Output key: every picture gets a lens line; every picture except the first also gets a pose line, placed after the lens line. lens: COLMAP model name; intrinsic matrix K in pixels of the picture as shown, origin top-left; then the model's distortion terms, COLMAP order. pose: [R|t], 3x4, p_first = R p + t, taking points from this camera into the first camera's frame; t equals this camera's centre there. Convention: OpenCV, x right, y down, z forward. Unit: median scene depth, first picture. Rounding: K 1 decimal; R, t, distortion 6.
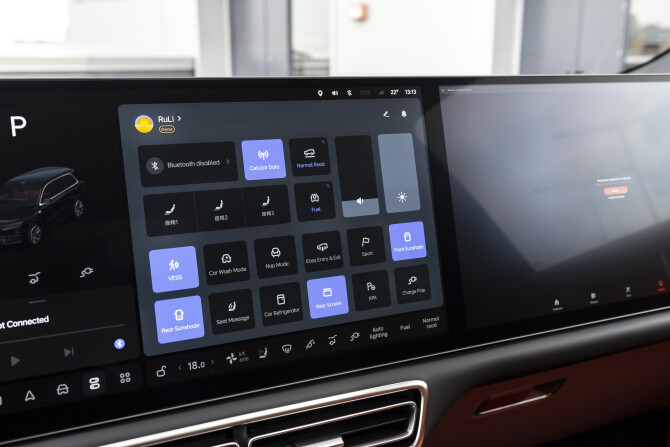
lens RADIAL K [[676.0, 0, 335.0], [0, 676.0, 223.5], [0, 0, 1]] dist [-0.005402, -0.014815]
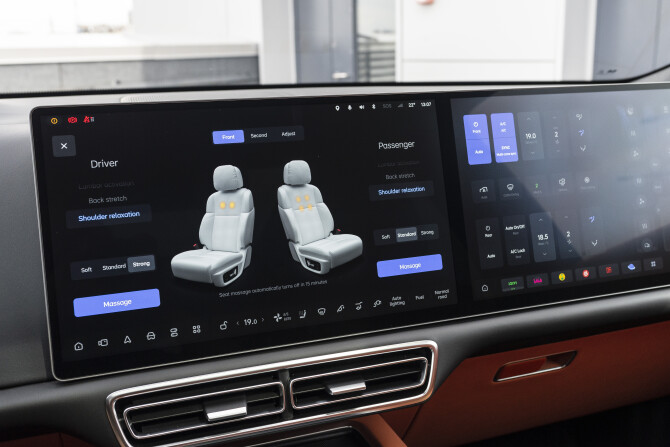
lens RADIAL K [[702.1, 0, 344.0], [0, 702.1, 222.7], [0, 0, 1]] dist [-0.004320, -0.005183]
pose [[0.996511, 0.004759, -0.083331, 0.071555], [-0.003603, 0.999895, 0.014020, 0.000872], [0.083389, -0.013671, 0.996423, -0.272558]]
